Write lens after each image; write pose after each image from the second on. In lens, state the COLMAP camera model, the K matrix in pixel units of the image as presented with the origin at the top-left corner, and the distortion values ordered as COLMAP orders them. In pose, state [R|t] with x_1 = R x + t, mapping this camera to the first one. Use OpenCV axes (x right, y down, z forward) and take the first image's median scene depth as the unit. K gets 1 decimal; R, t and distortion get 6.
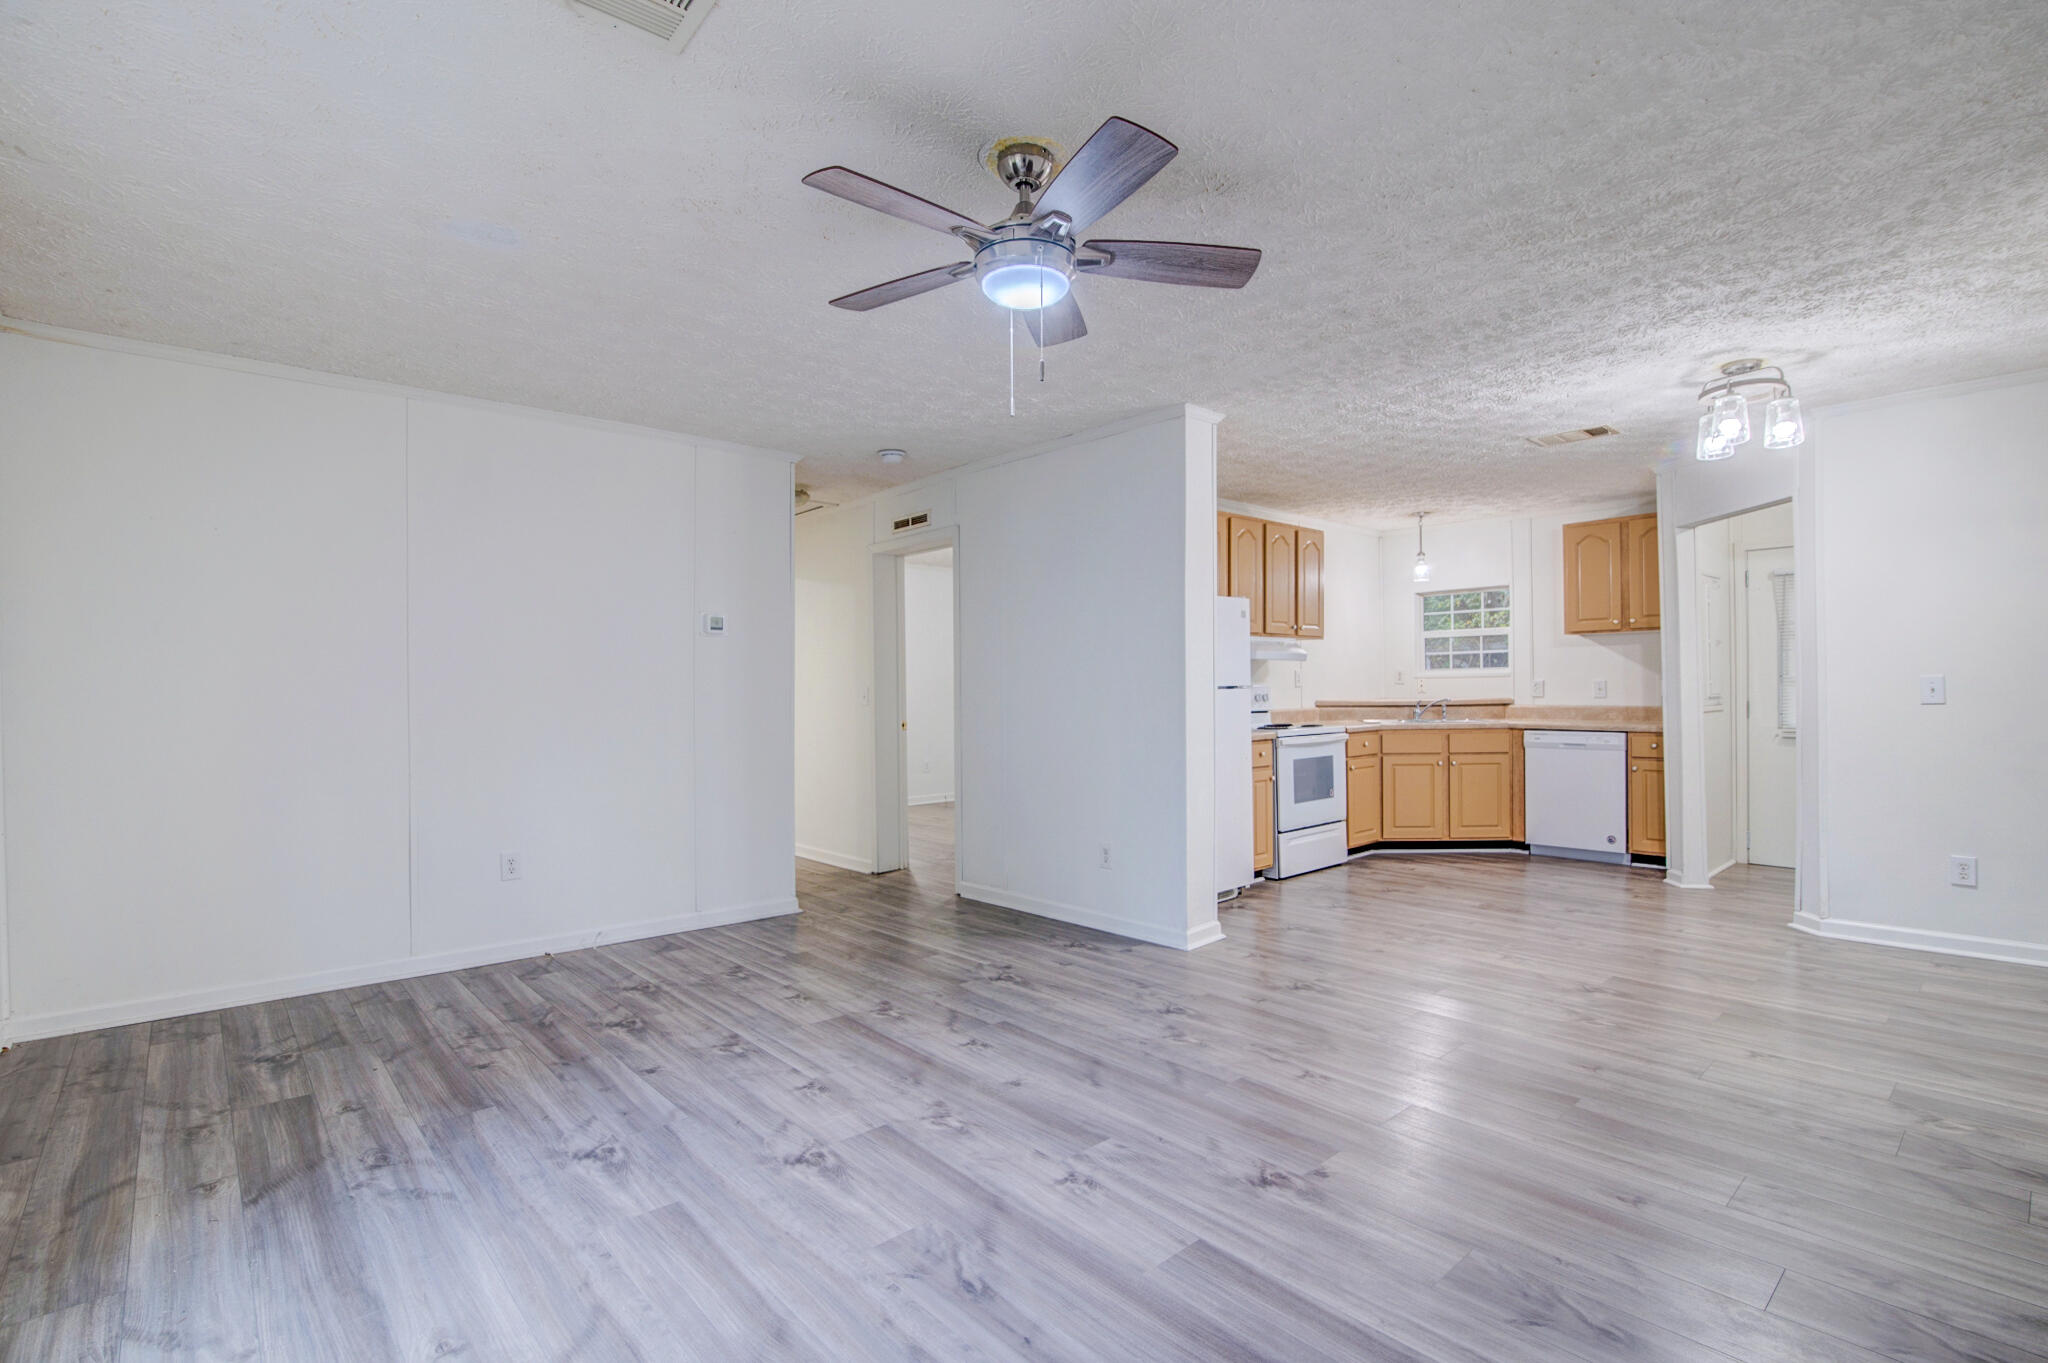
lens RADIAL K [[953.9, 0, 1014.4], [0, 953.9, 695.8], [0, 0, 1]] dist [-0.022155, 0.001713]
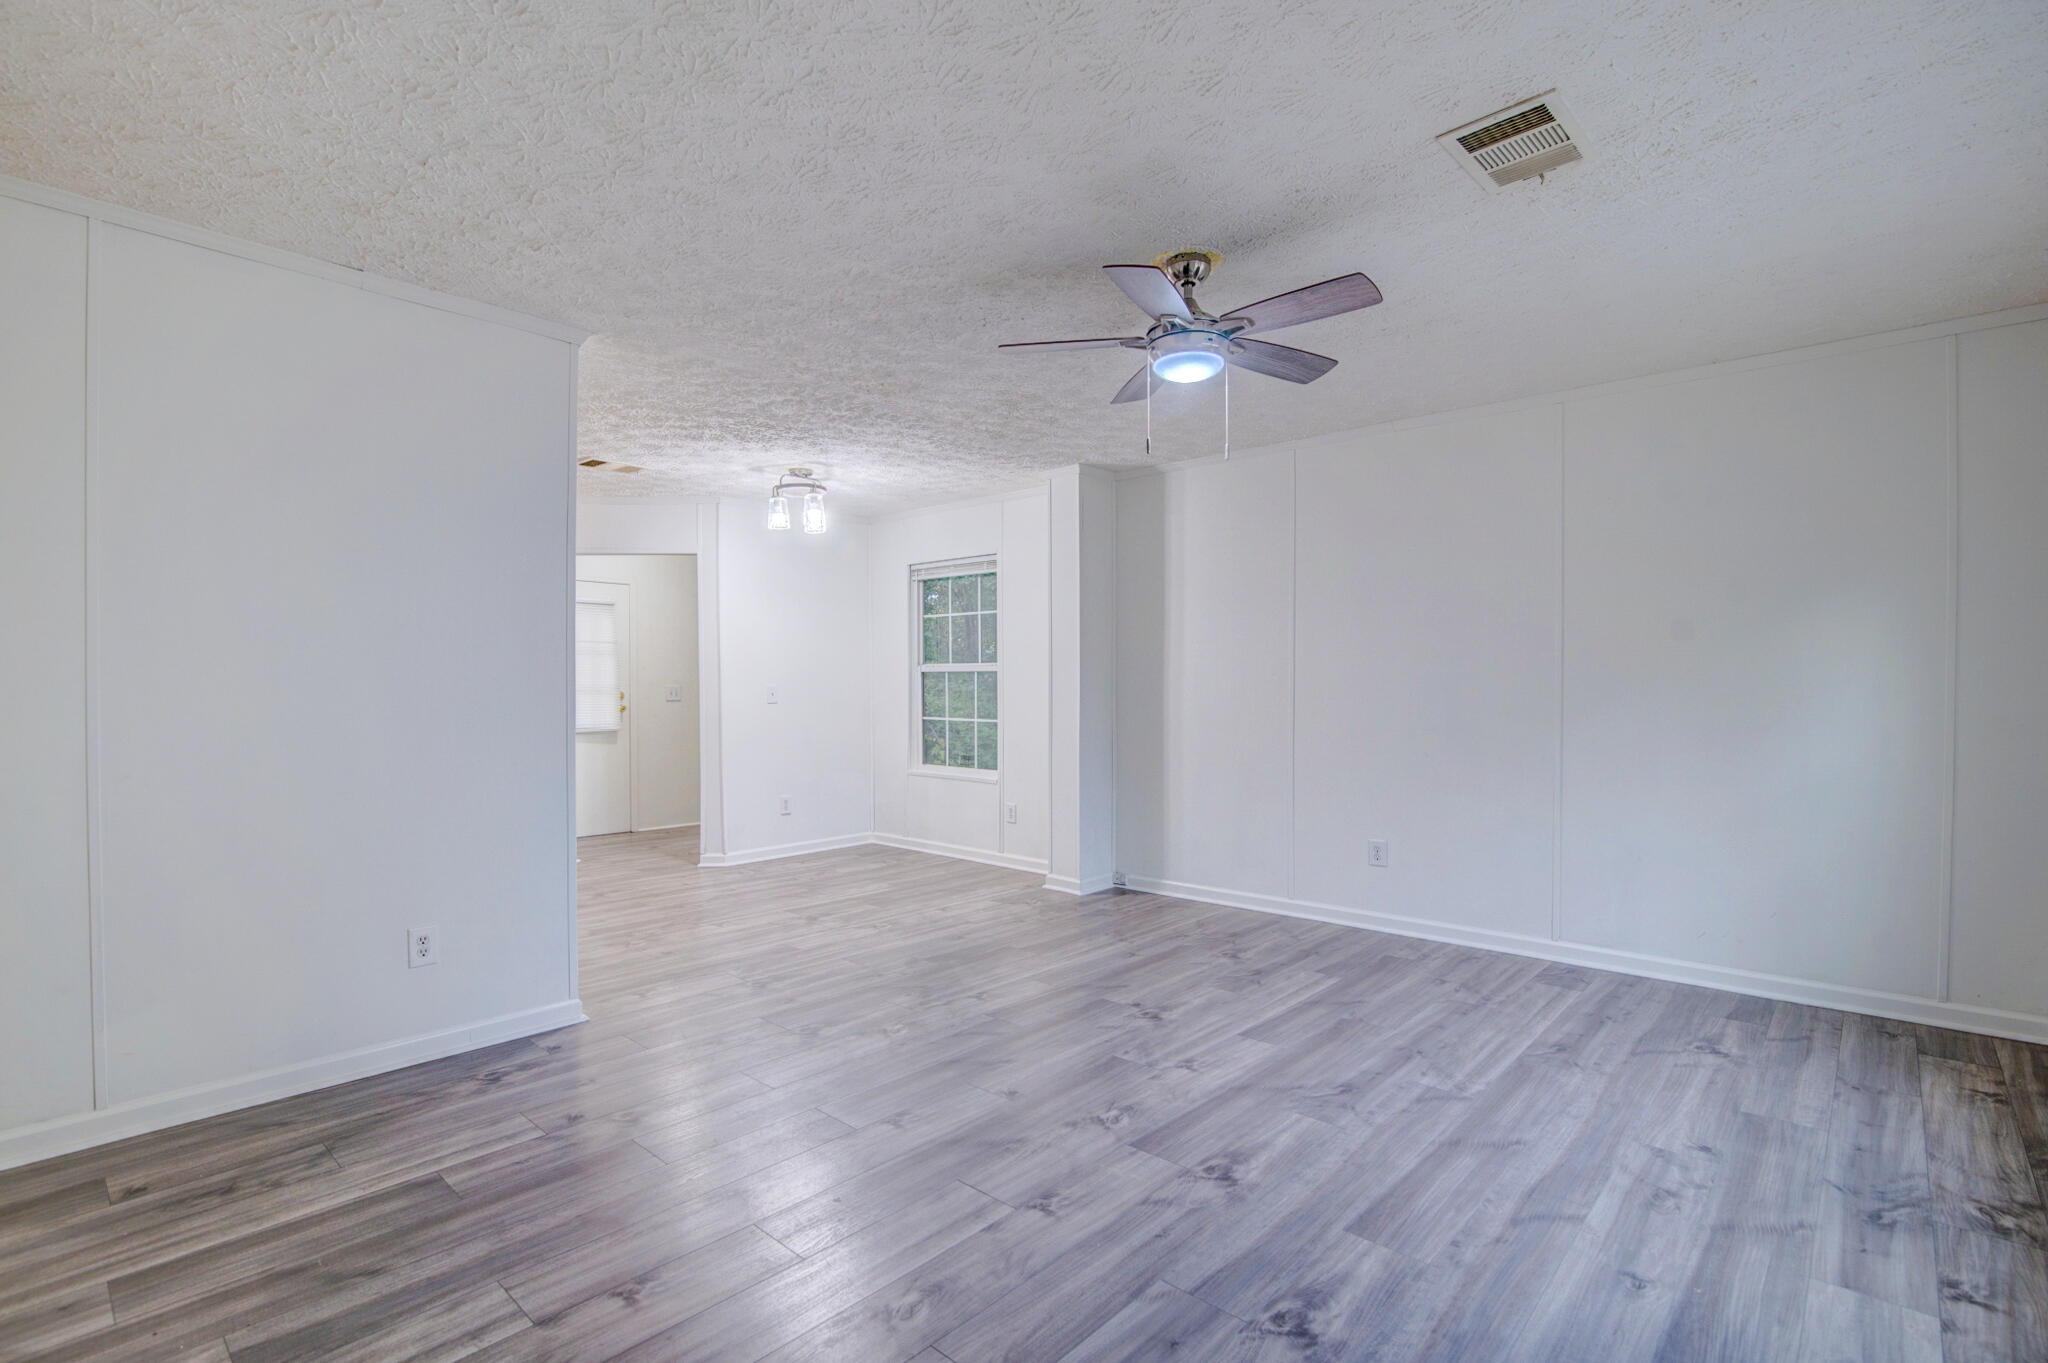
lens RADIAL K [[953.9, 0, 1014.4], [0, 953.9, 695.8], [0, 0, 1]] dist [-0.022155, 0.001713]
pose [[-0.100330, 0.001285, 0.994953, -0.701740], [0.009300, 0.999957, -0.000353, 0.000360], [-0.994911, 0.009218, -0.100338, 0.789505]]
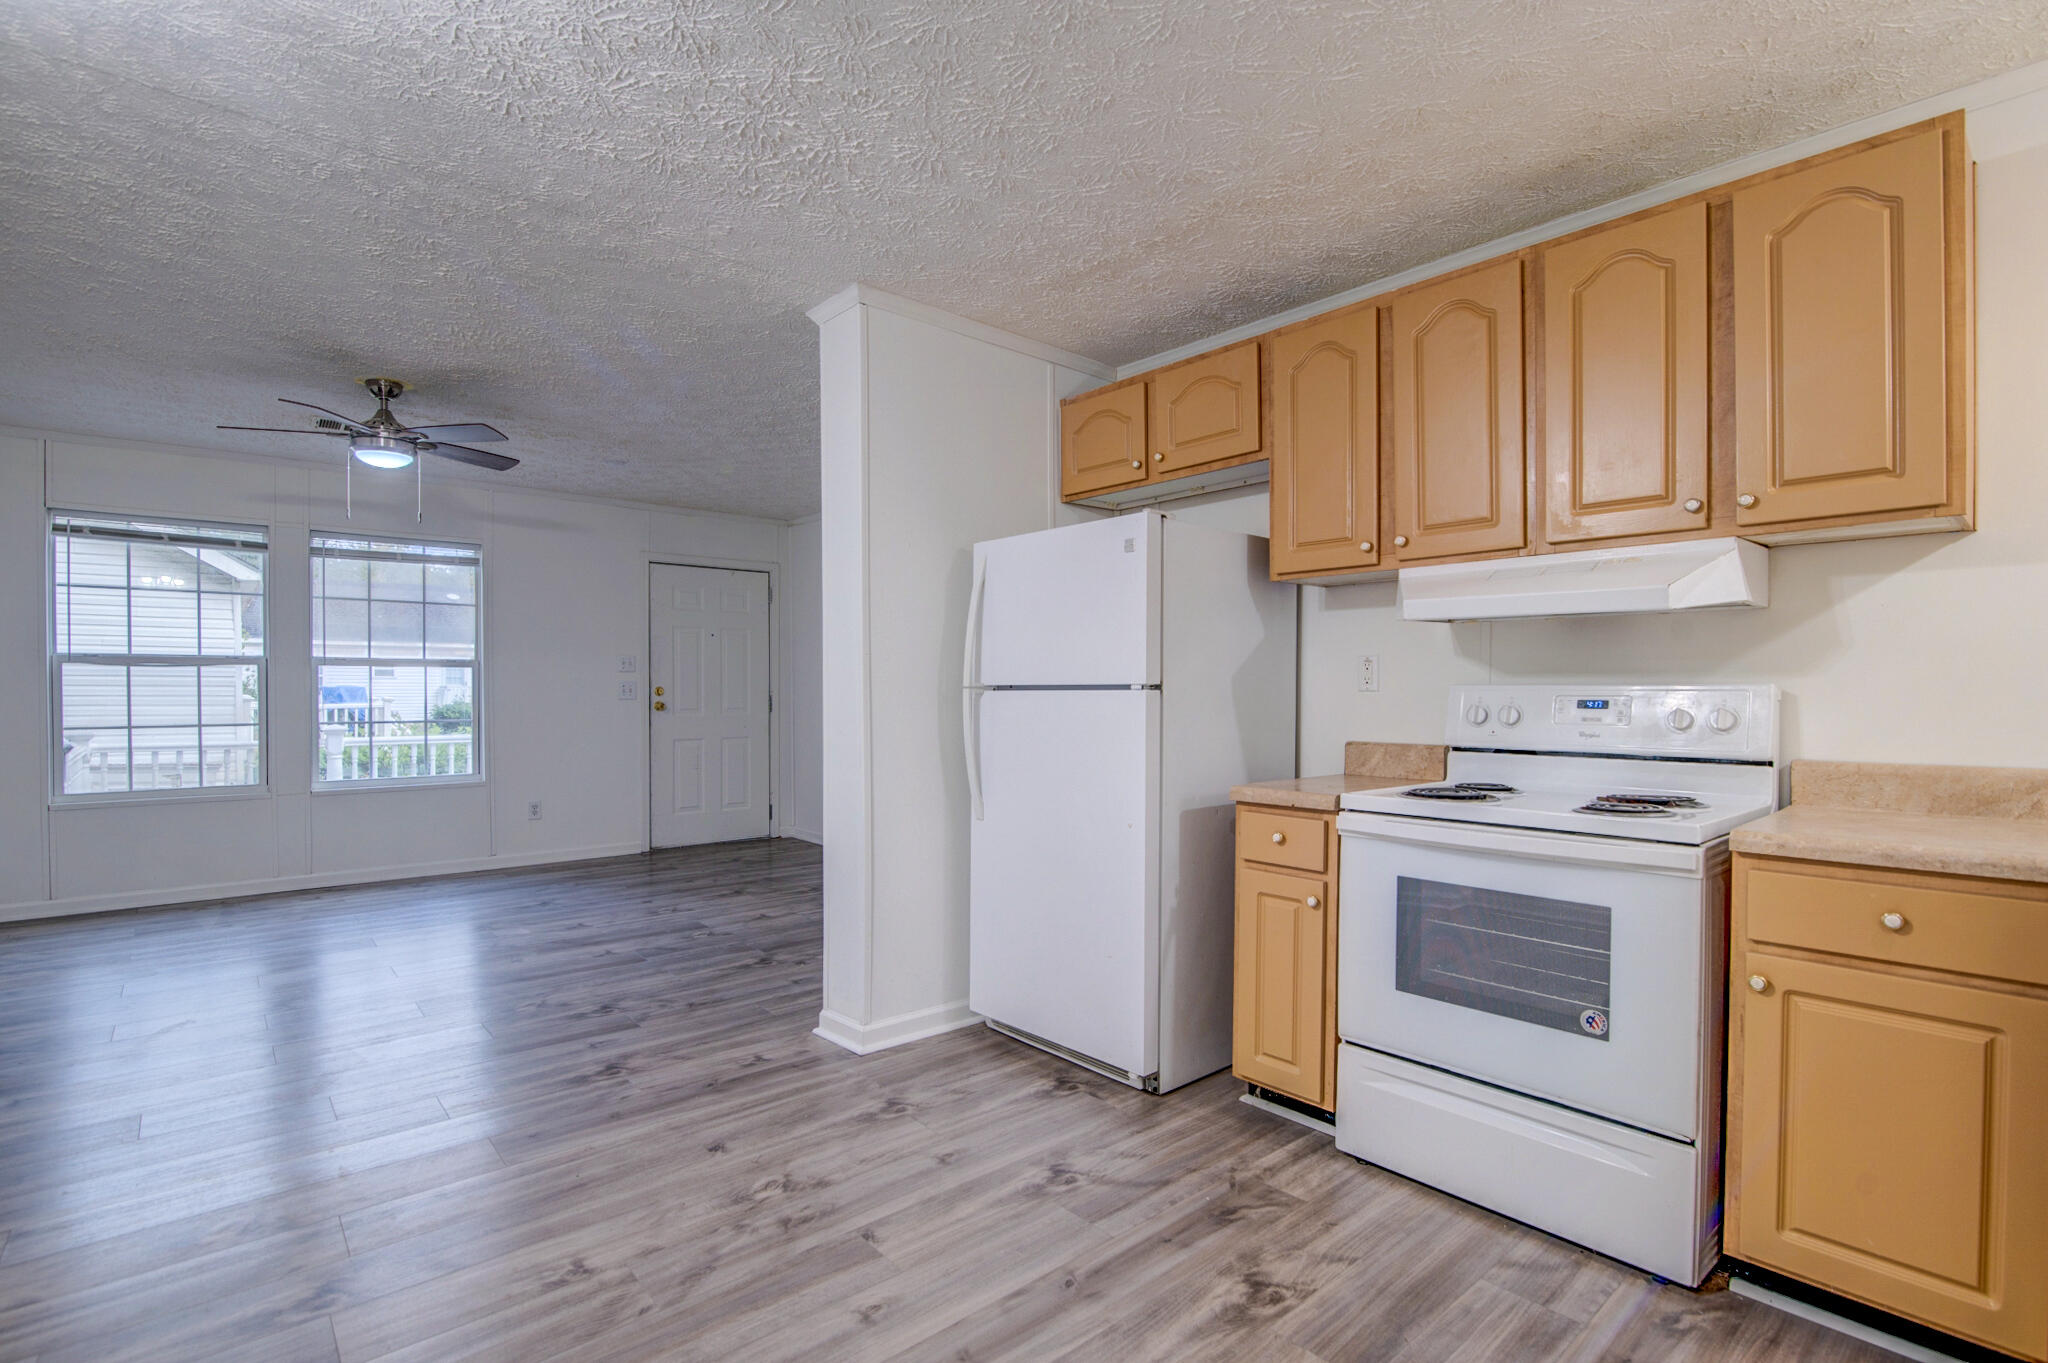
lens RADIAL K [[953.9, 0, 1014.4], [0, 953.9, 695.8], [0, 0, 1]] dist [-0.022155, 0.001713]
pose [[-0.008193, 0.018627, -0.999793, 1.021992], [-0.009519, 0.999780, 0.018705, -0.018107], [0.999921, 0.009670, -0.008014, 1.270923]]
